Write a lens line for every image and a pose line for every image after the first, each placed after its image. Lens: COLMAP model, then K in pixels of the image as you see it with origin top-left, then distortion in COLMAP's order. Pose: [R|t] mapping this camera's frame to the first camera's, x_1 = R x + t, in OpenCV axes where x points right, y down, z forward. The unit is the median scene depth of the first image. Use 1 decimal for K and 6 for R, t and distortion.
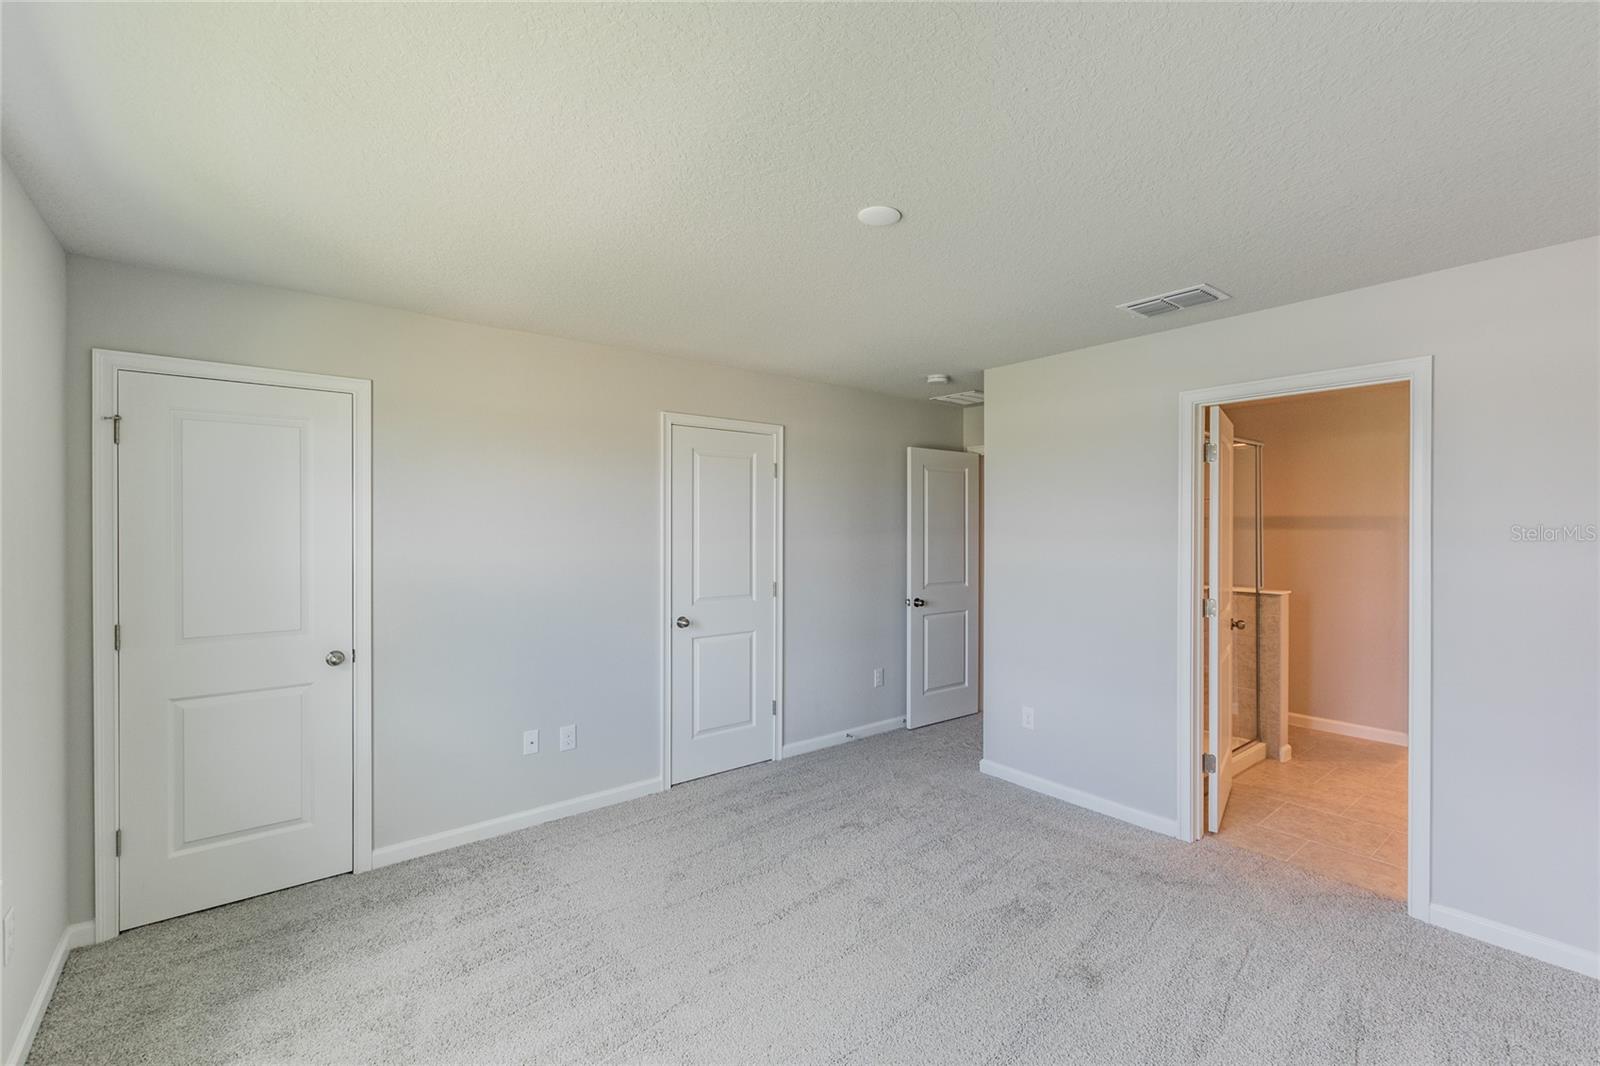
lens RADIAL K [[699.6, 0, 814.7], [0, 699.6, 526.6], [0, 0, 1]] dist [0.004522, -0.002349]
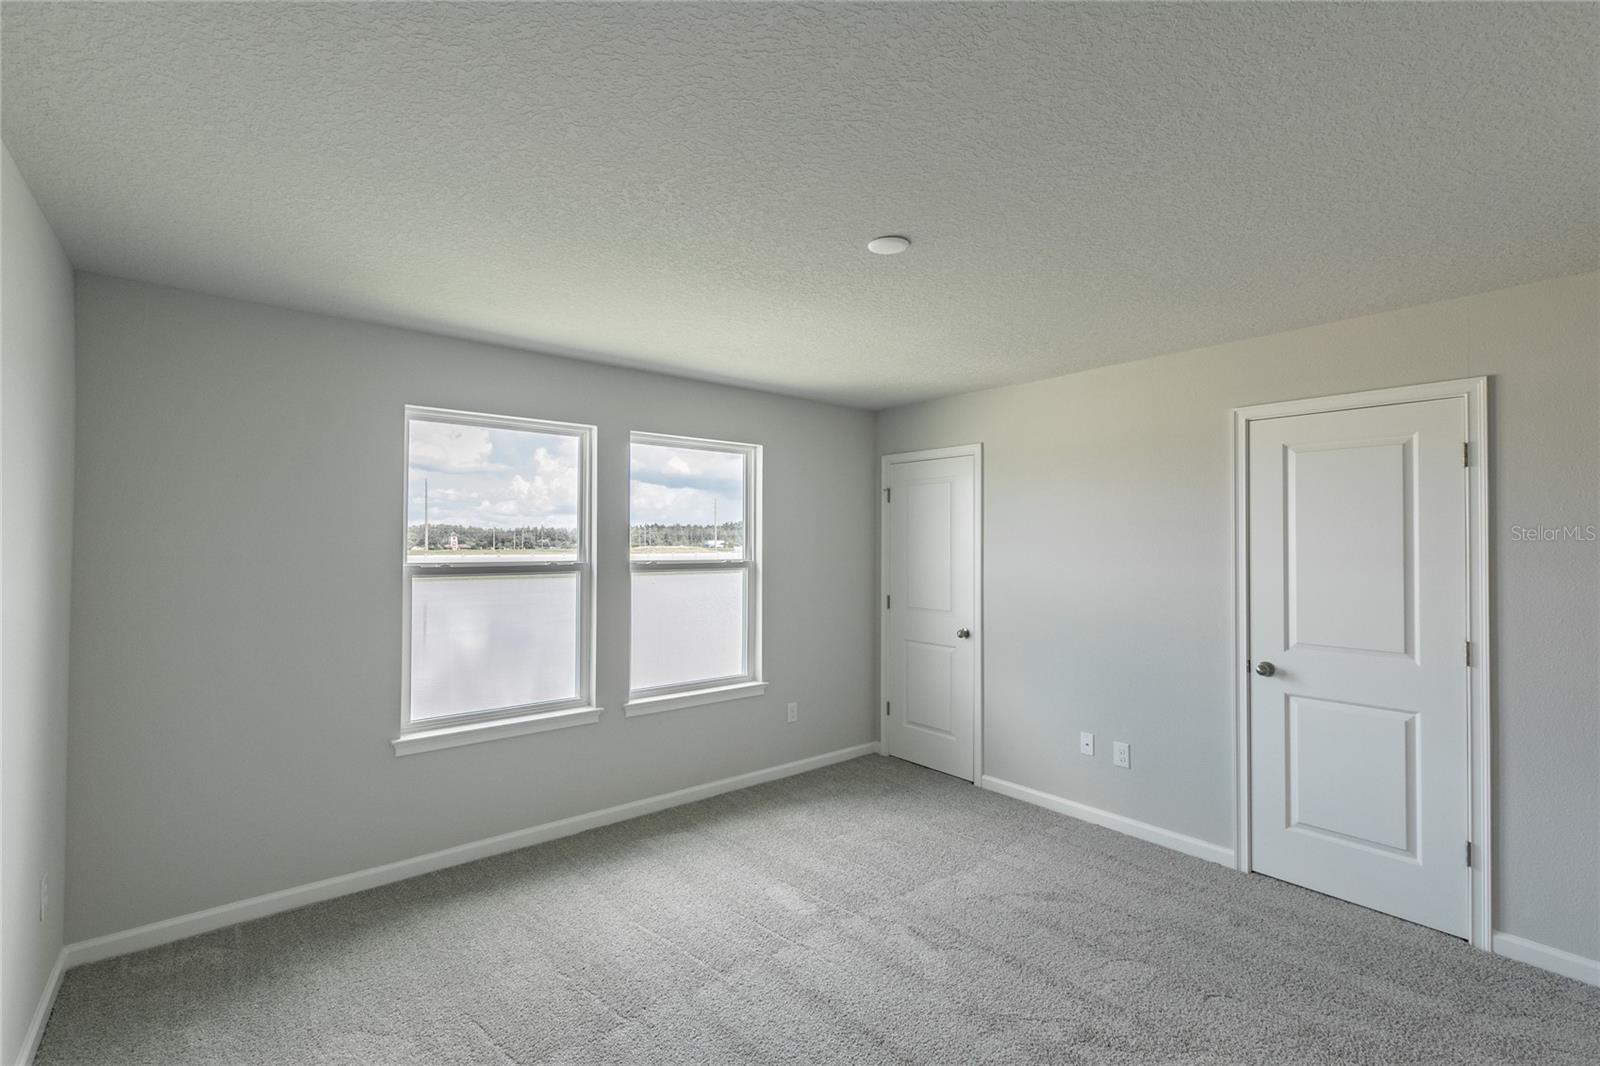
lens RADIAL K [[699.6, 0, 811.2], [0, 699.6, 525.8], [0, 0, 1]] dist [0.004522, -0.002349]
pose [[0.002794, -0.024219, -0.999703, 0.654530], [-0.002665, 0.999703, -0.024226, -0.003409], [0.999993, 0.002732, 0.002729, 0.535499]]
